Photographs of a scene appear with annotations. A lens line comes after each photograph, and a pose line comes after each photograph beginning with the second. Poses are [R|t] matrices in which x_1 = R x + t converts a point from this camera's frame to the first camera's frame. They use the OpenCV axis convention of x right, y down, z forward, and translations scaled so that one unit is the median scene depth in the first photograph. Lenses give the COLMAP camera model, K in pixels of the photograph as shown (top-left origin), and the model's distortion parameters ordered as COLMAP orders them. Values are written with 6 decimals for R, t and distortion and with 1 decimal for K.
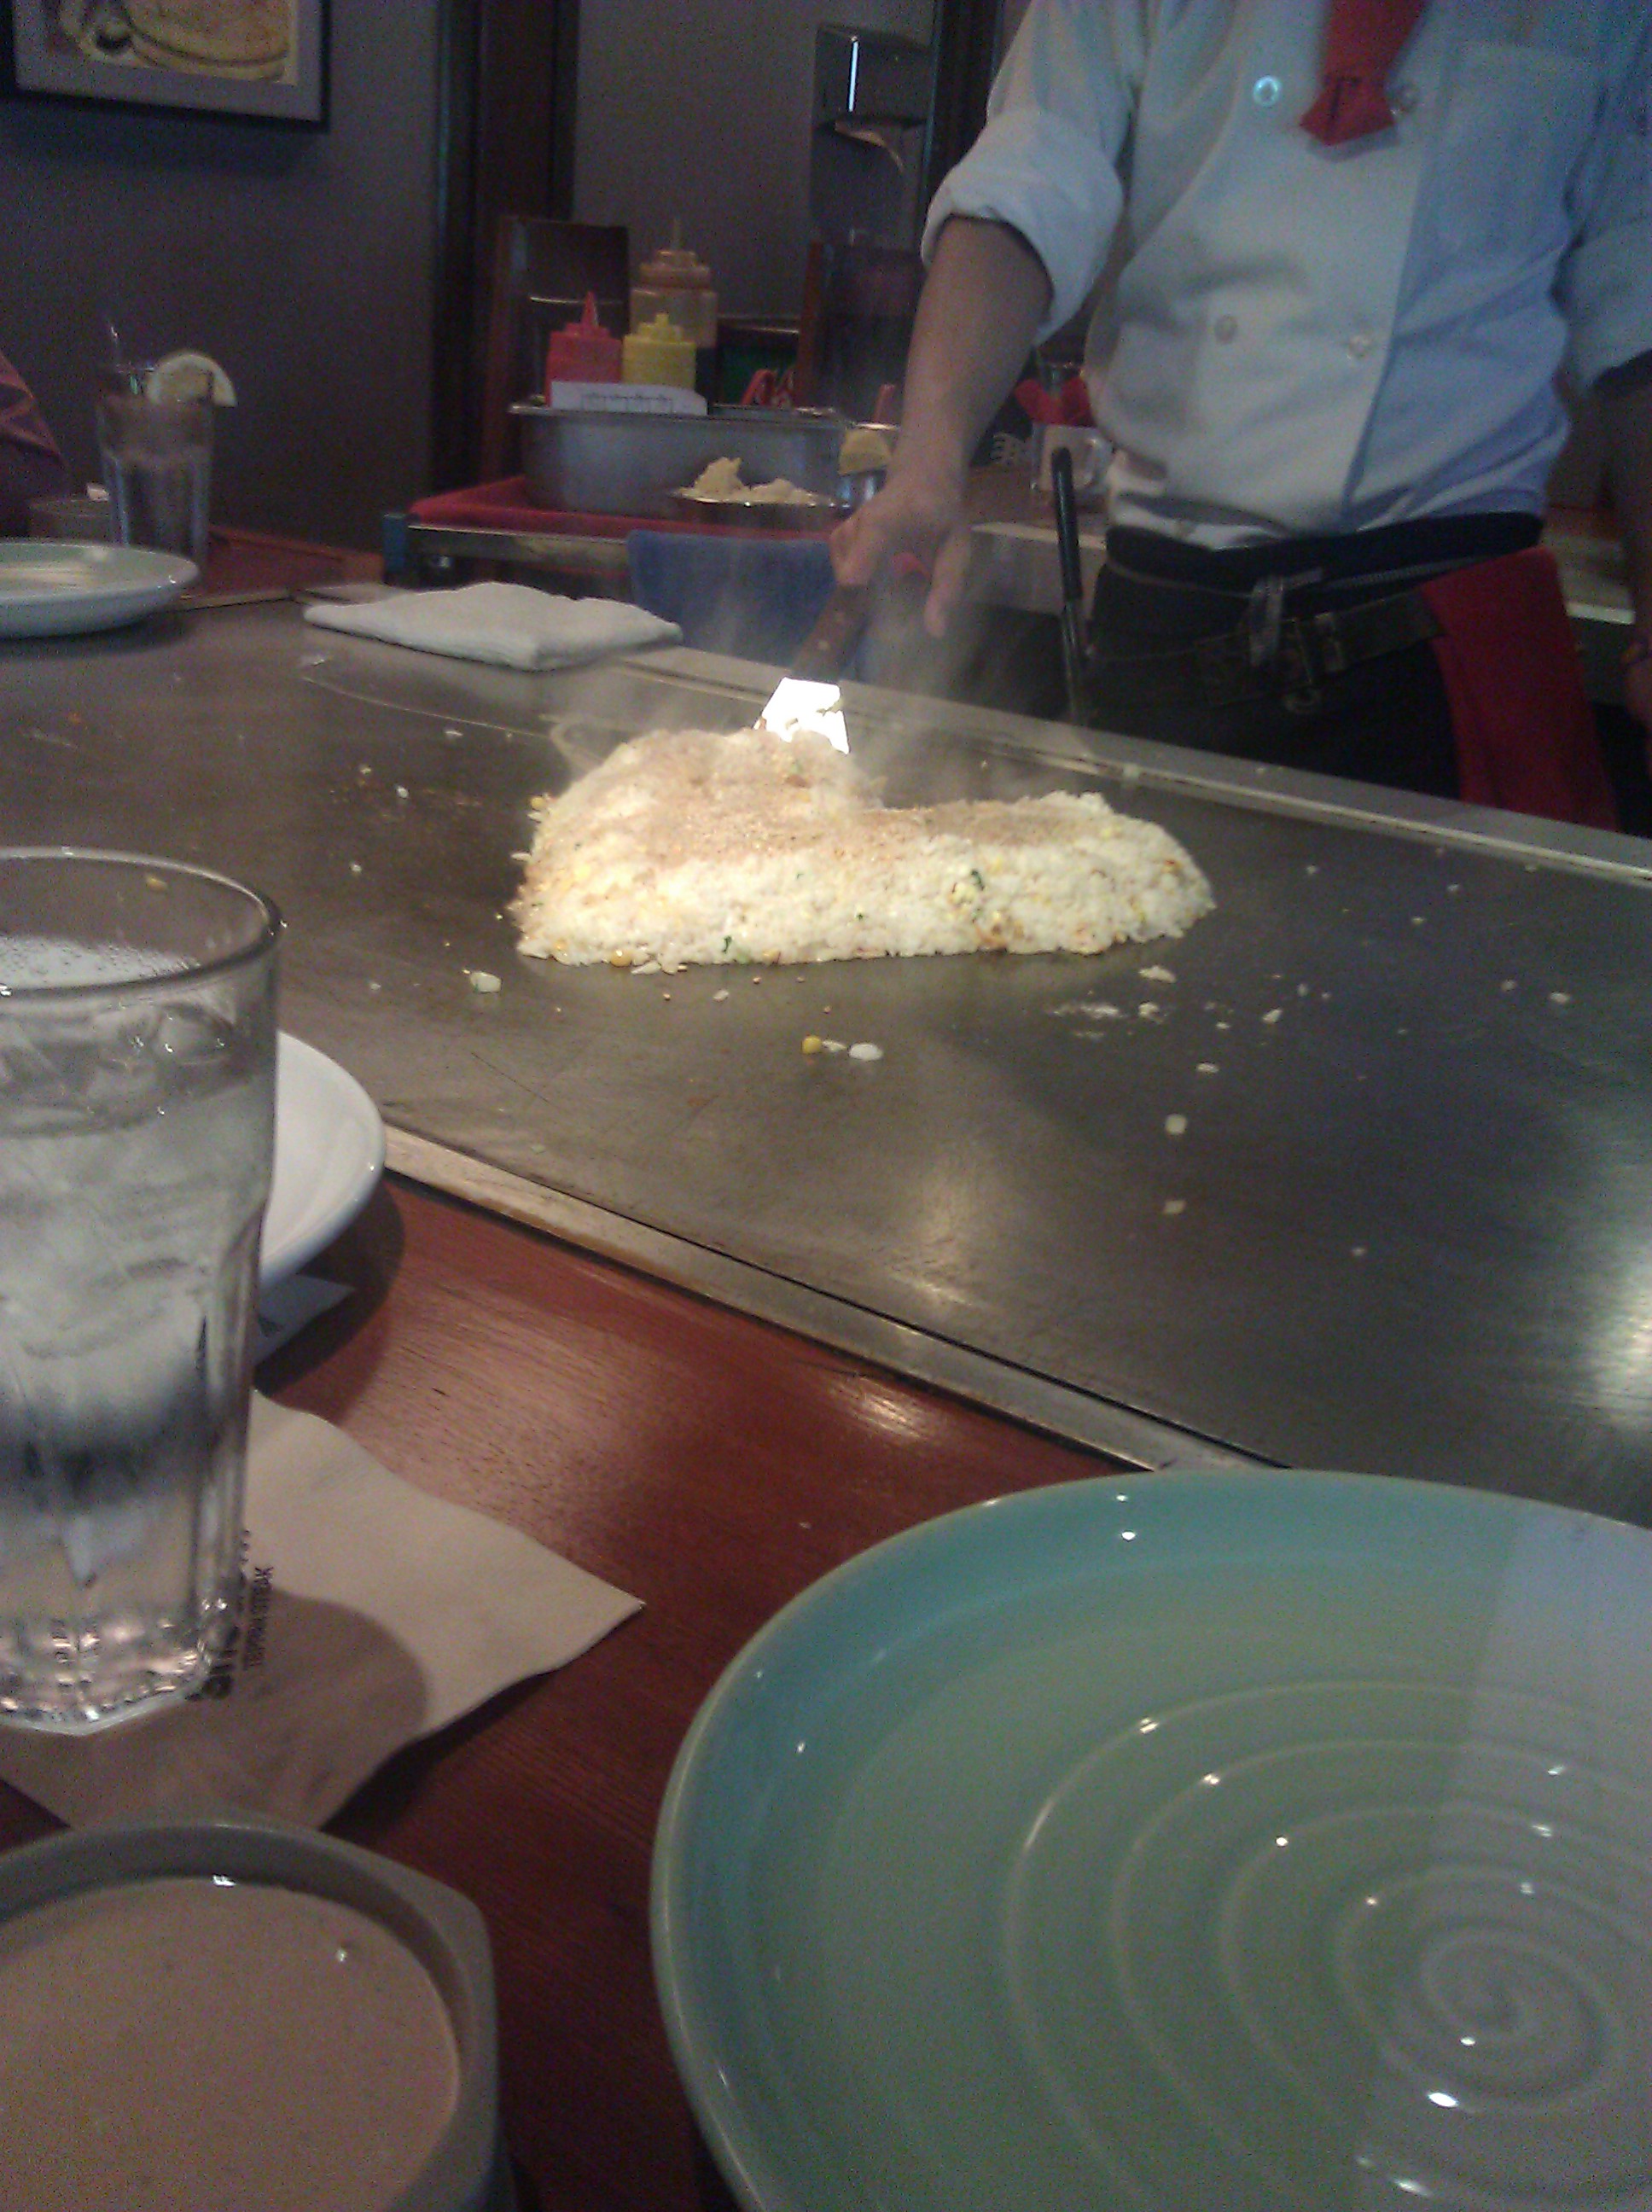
lens RADIAL K [[2336.8, 0, 772.5], [0, 2336.8, 1152.0], [0, 0, 1]] dist [0.119894, -0.322517]
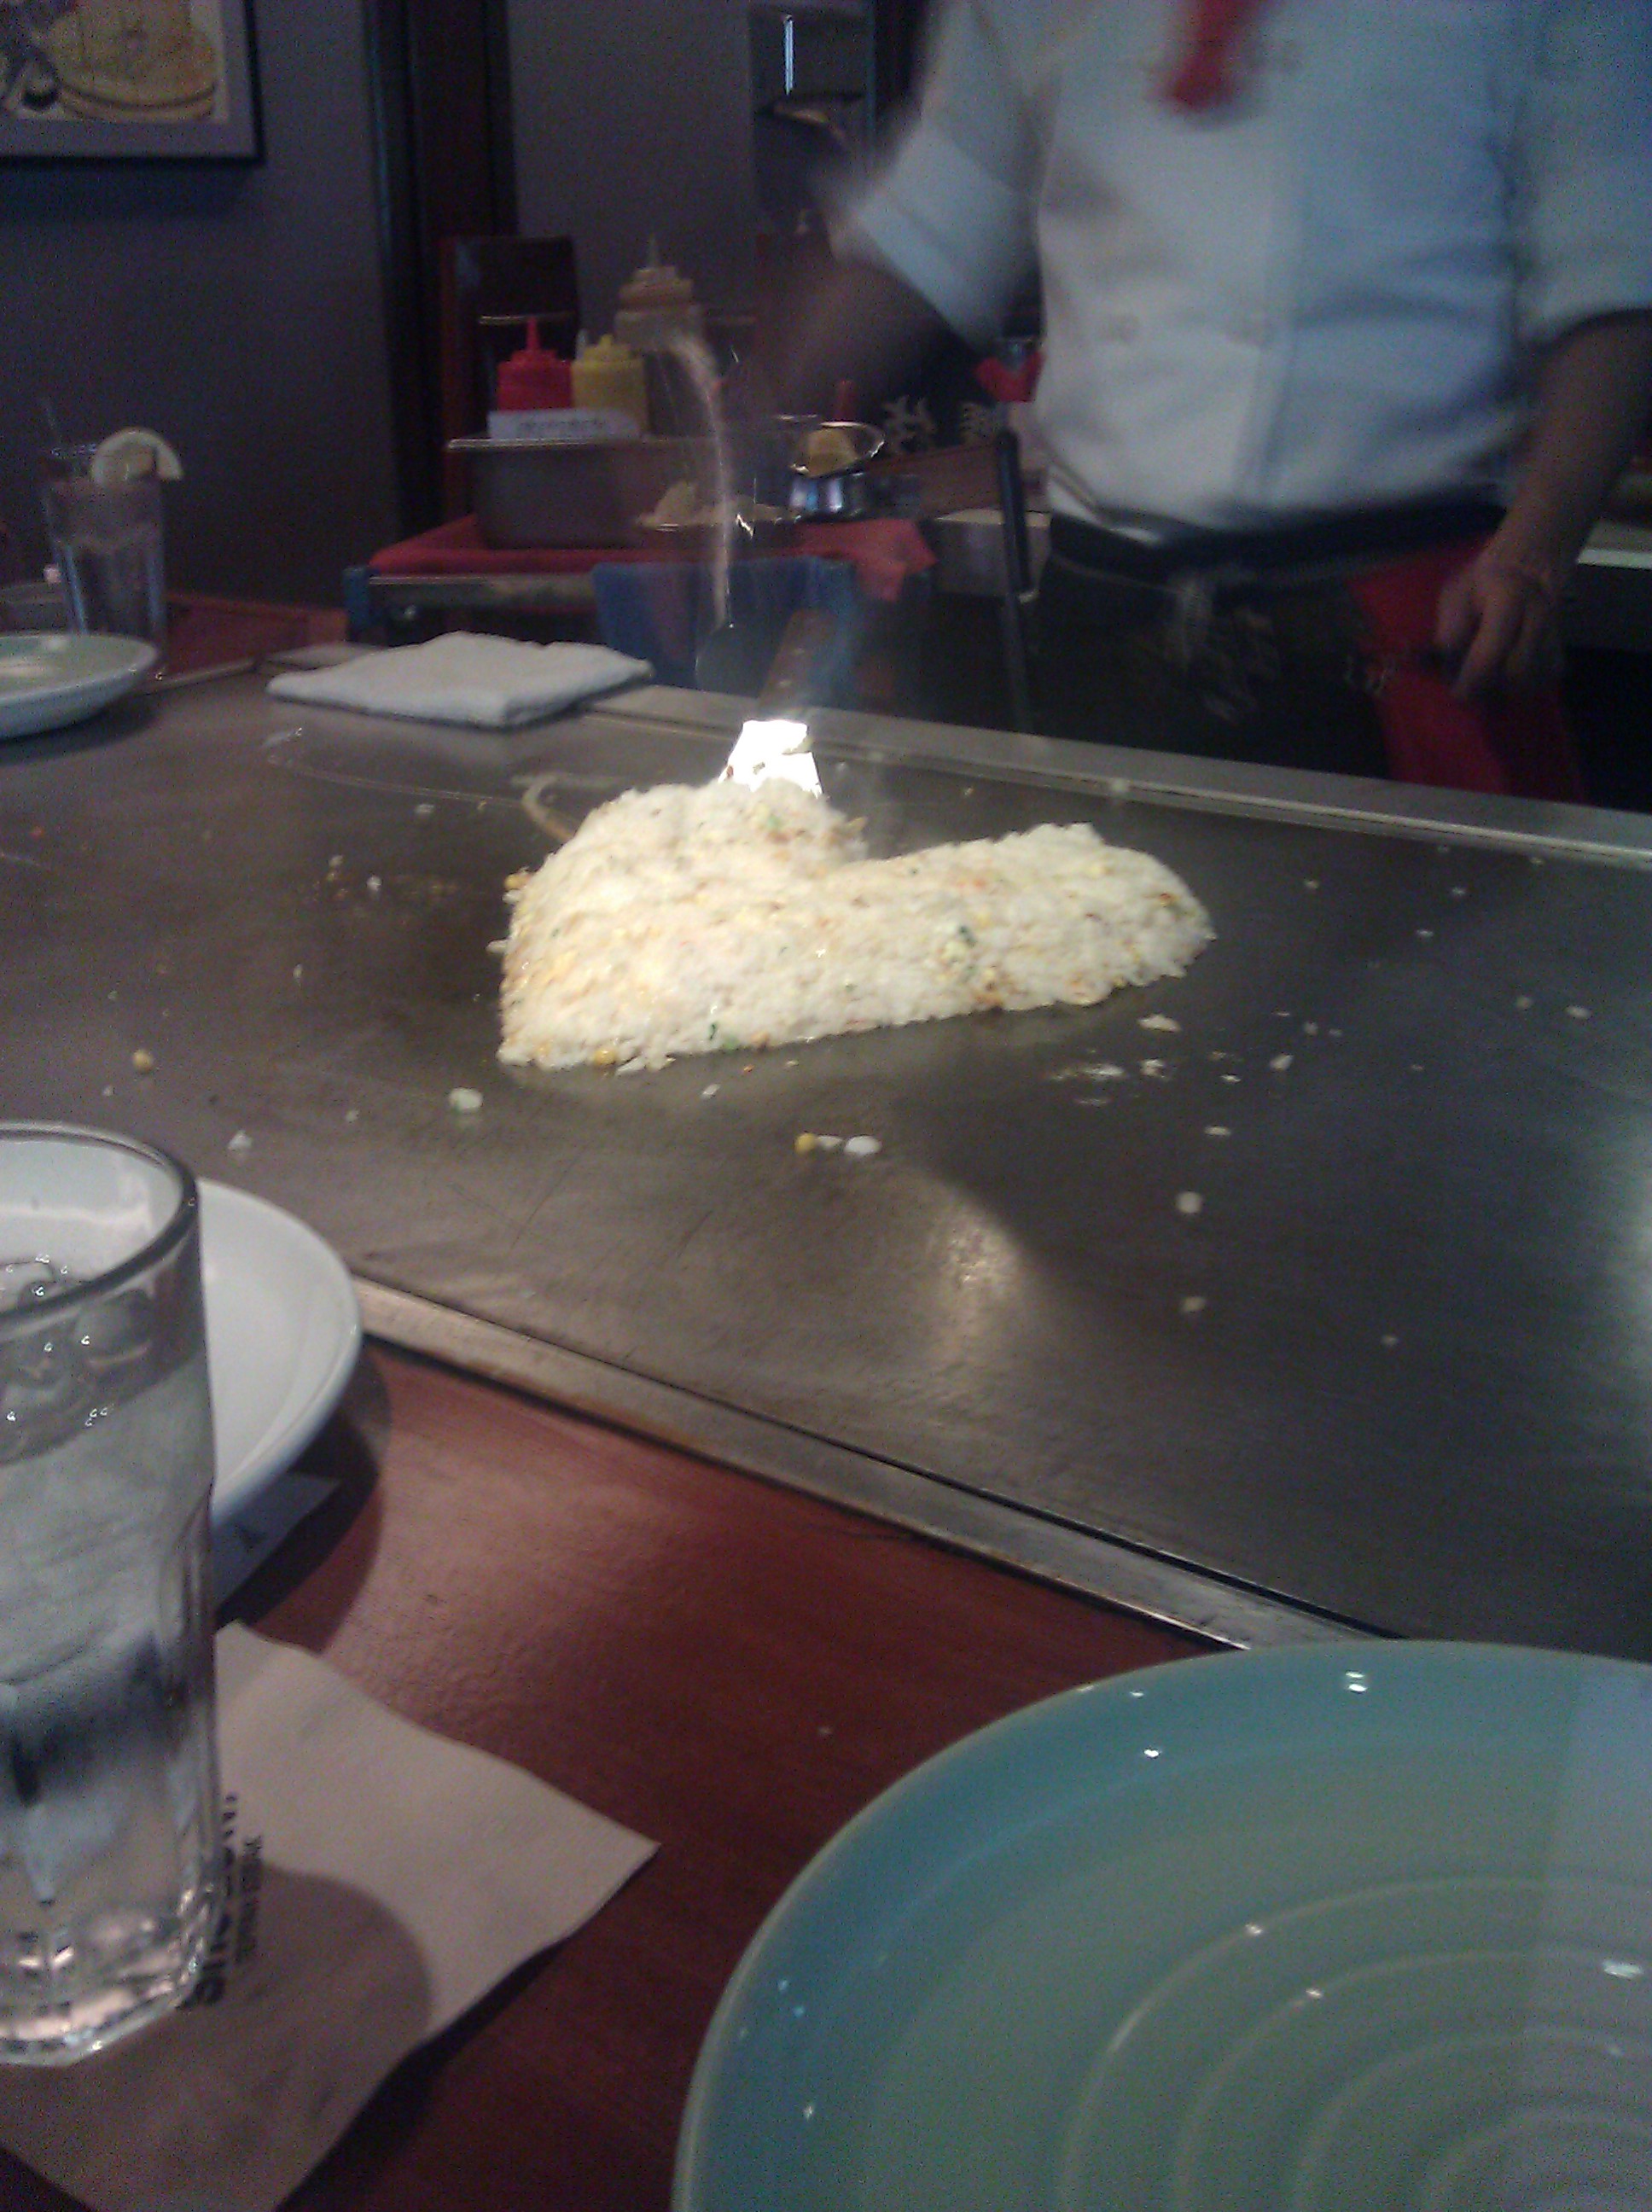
lens RADIAL K [[2336.8, 0, 772.5], [0, 2336.8, 1152.0], [0, 0, 1]] dist [0.119894, -0.322517]
pose [[0.996205, -0.085916, -0.013900, 0.013883], [0.086037, 0.996257, 0.008357, -0.044139], [0.013130, -0.009521, 0.999868, 0.030809]]
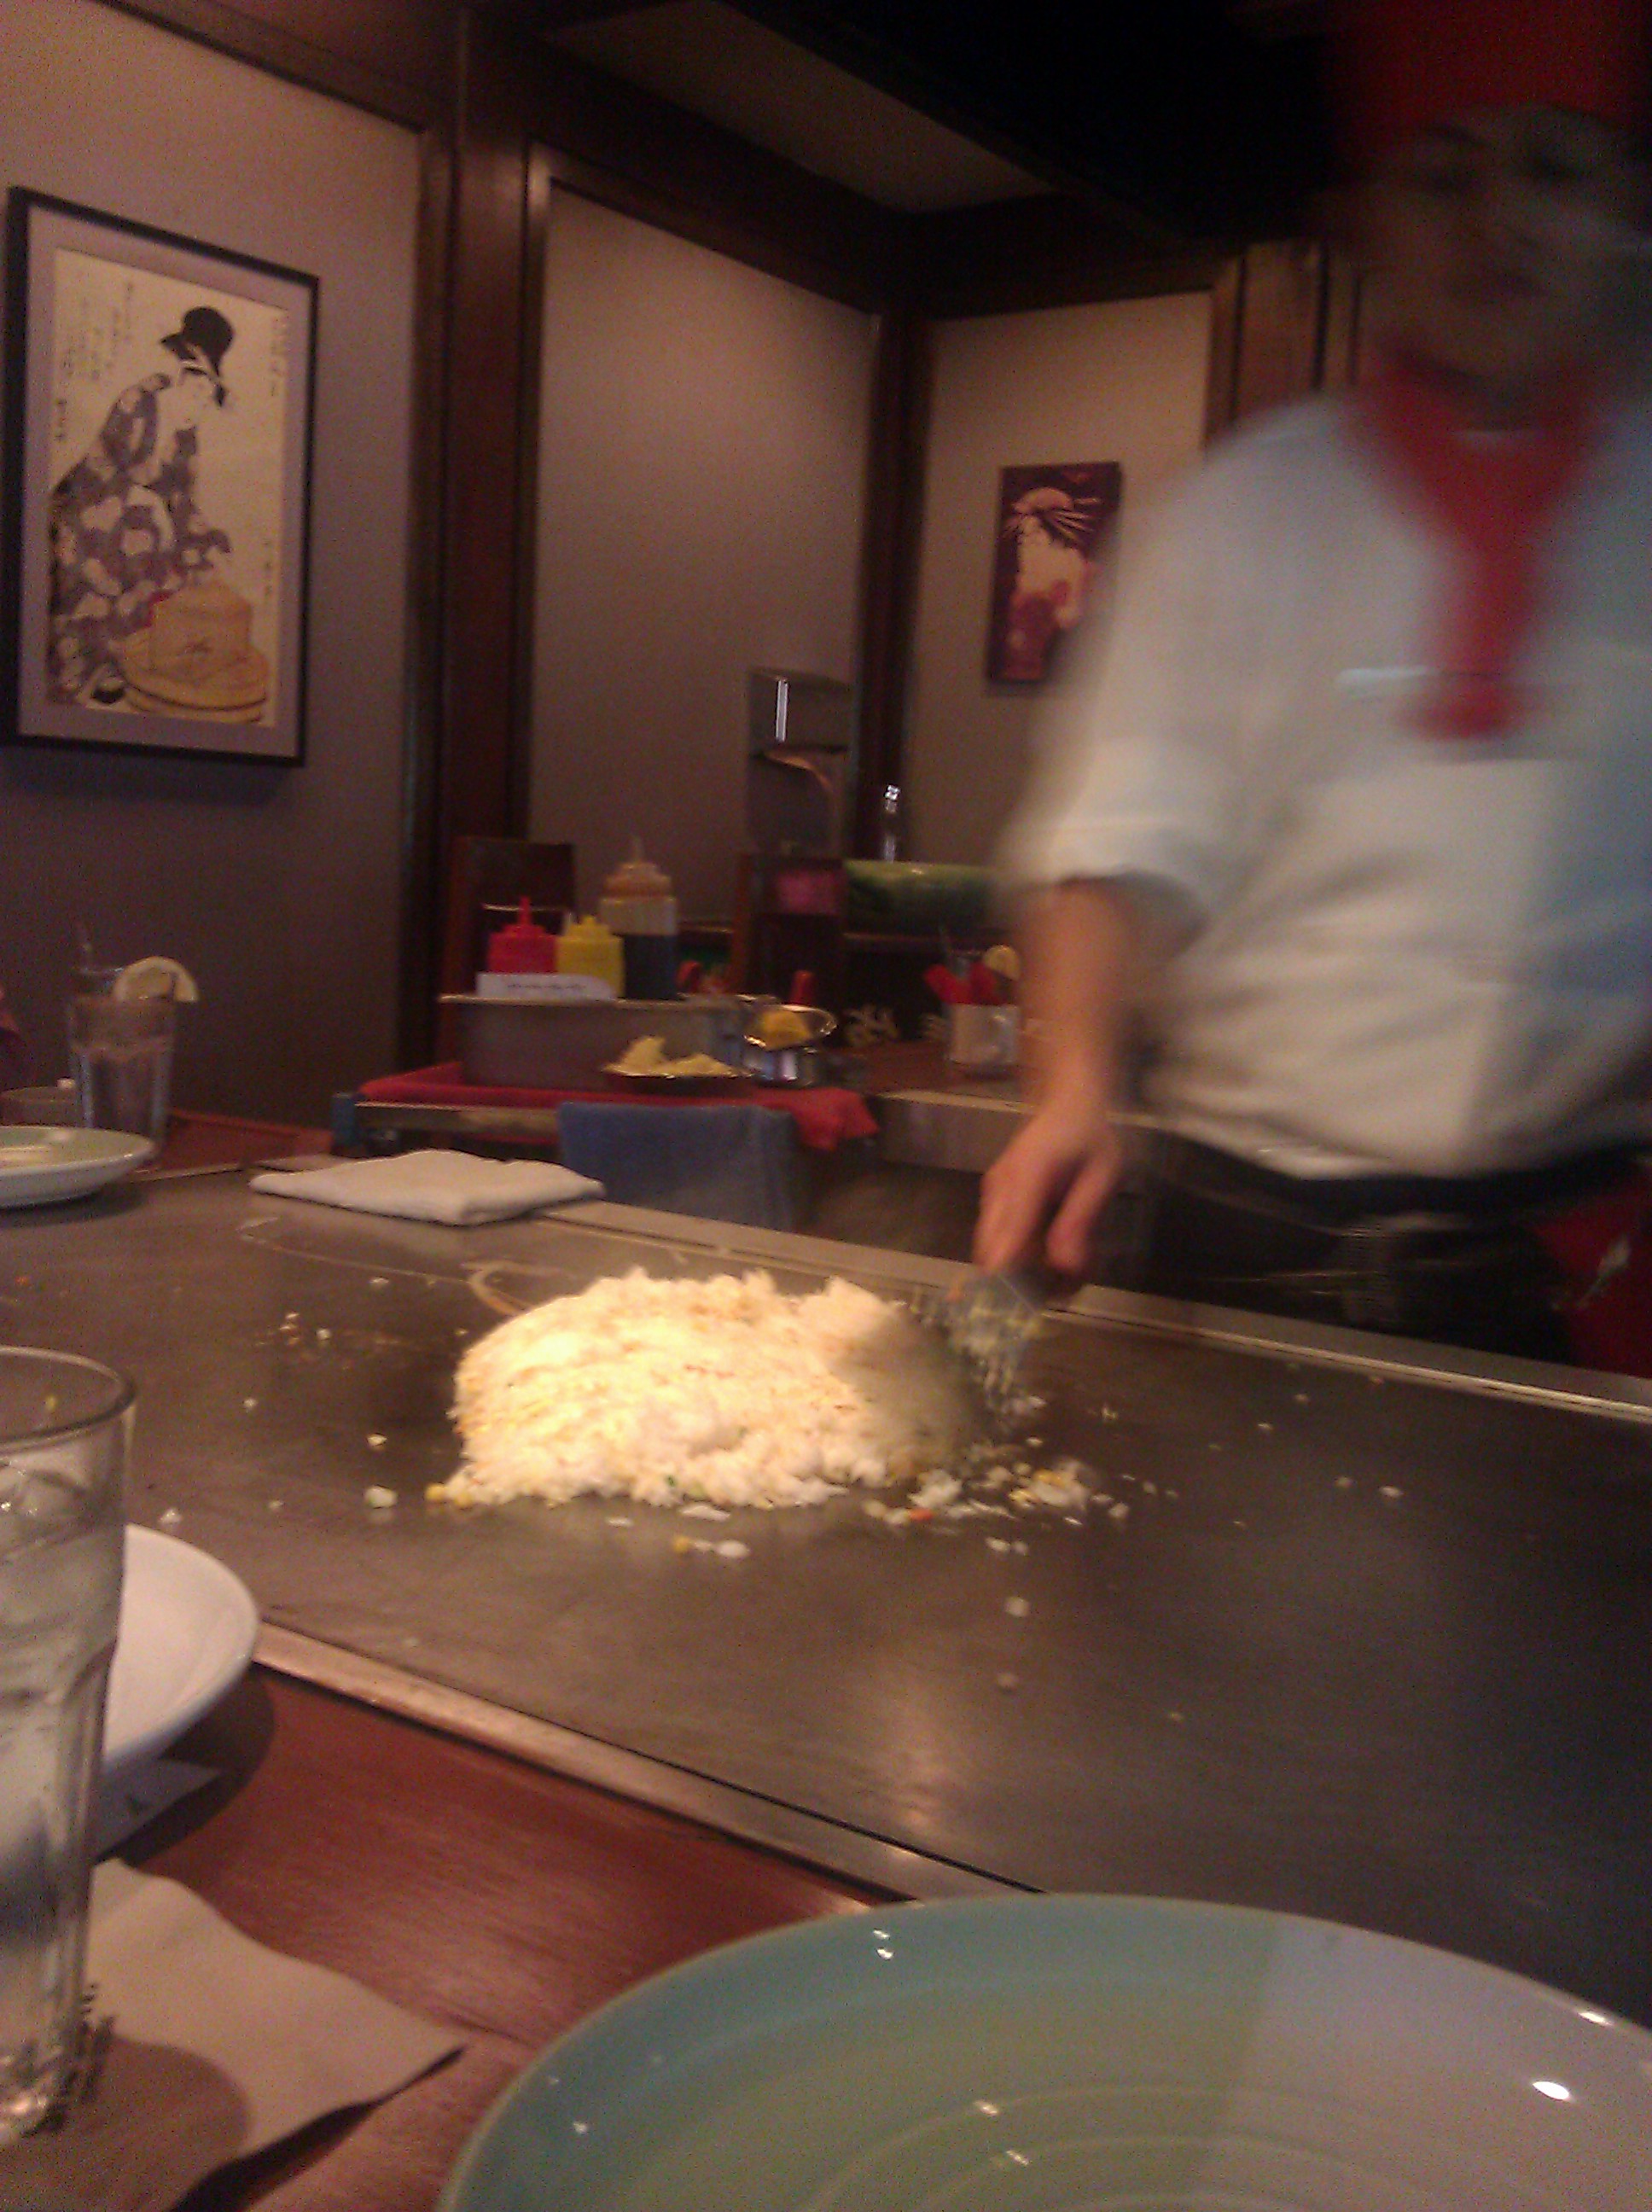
lens RADIAL K [[2302.8, 0, 769.4], [0, 2302.8, 1111.5], [0, 0, 1]] dist [0.124082, -0.301939]
pose [[0.999519, -0.026369, 0.016340, 0.038615], [0.029649, 0.966958, -0.253205, 0.027475], [-0.009123, 0.253567, 0.967275, -0.064410]]
